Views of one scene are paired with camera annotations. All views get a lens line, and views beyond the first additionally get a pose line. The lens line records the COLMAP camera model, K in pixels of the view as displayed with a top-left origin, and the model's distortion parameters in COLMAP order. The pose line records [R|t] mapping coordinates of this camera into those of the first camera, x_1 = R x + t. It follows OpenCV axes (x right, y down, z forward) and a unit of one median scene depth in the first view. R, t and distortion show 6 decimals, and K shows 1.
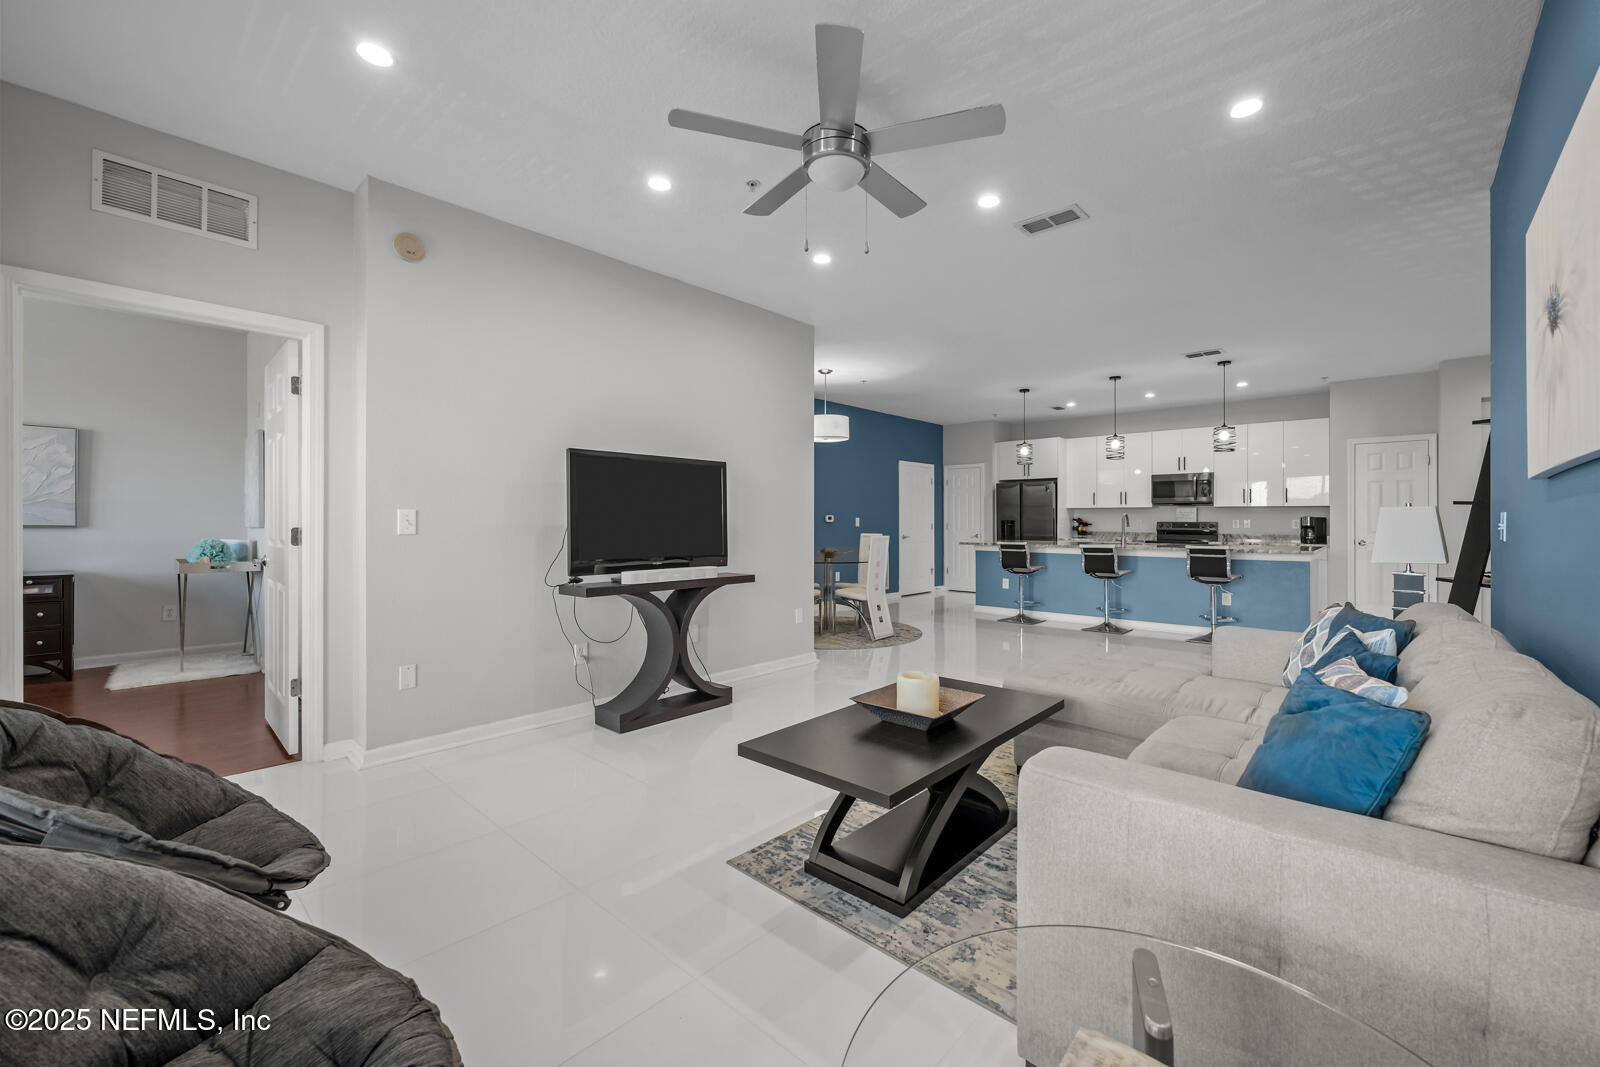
lens RADIAL K [[639.0, 0, 832.6], [0, 639.0, 520.5], [0, 0, 1]] dist [-0.004010, 0.000111]
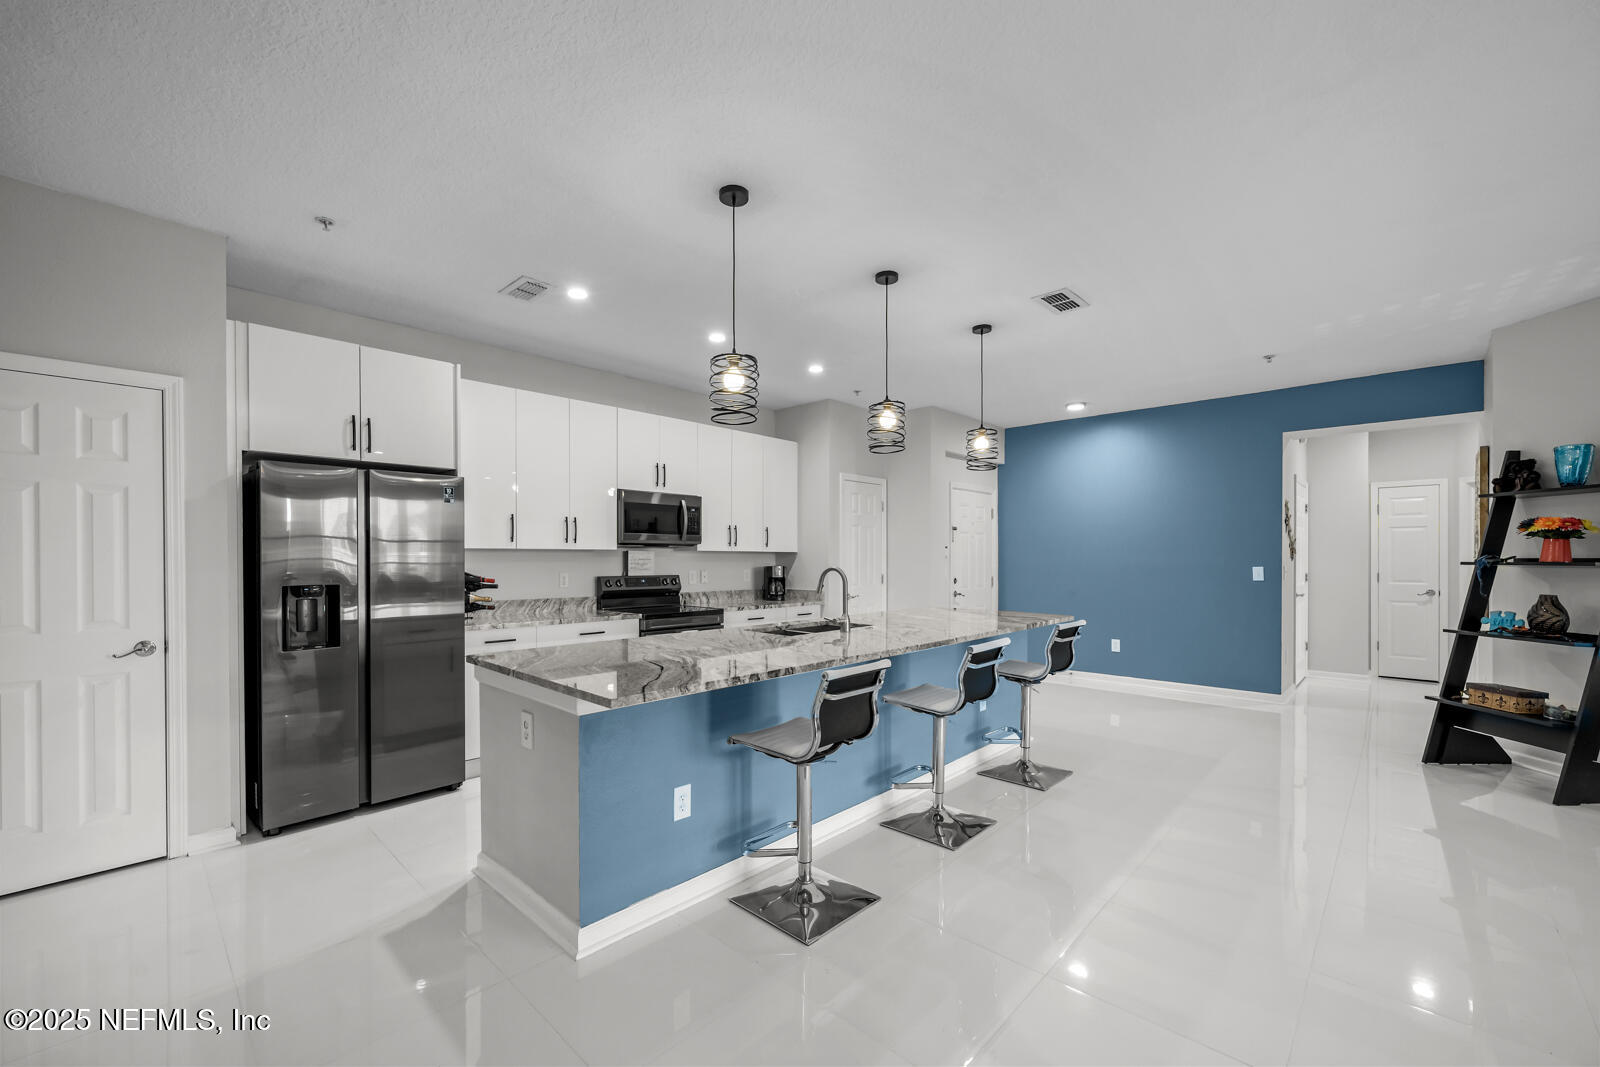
lens RADIAL K [[639.0, 0, 779.4], [0, 639.0, 569.2], [0, 0, 1]] dist [-0.004010, 0.000111]
pose [[0.051939, -0.020874, 0.998432, -0.025779], [0.001670, 0.999782, 0.020816, -0.017164], [-0.998649, 0.000586, 0.051962, 0.912342]]
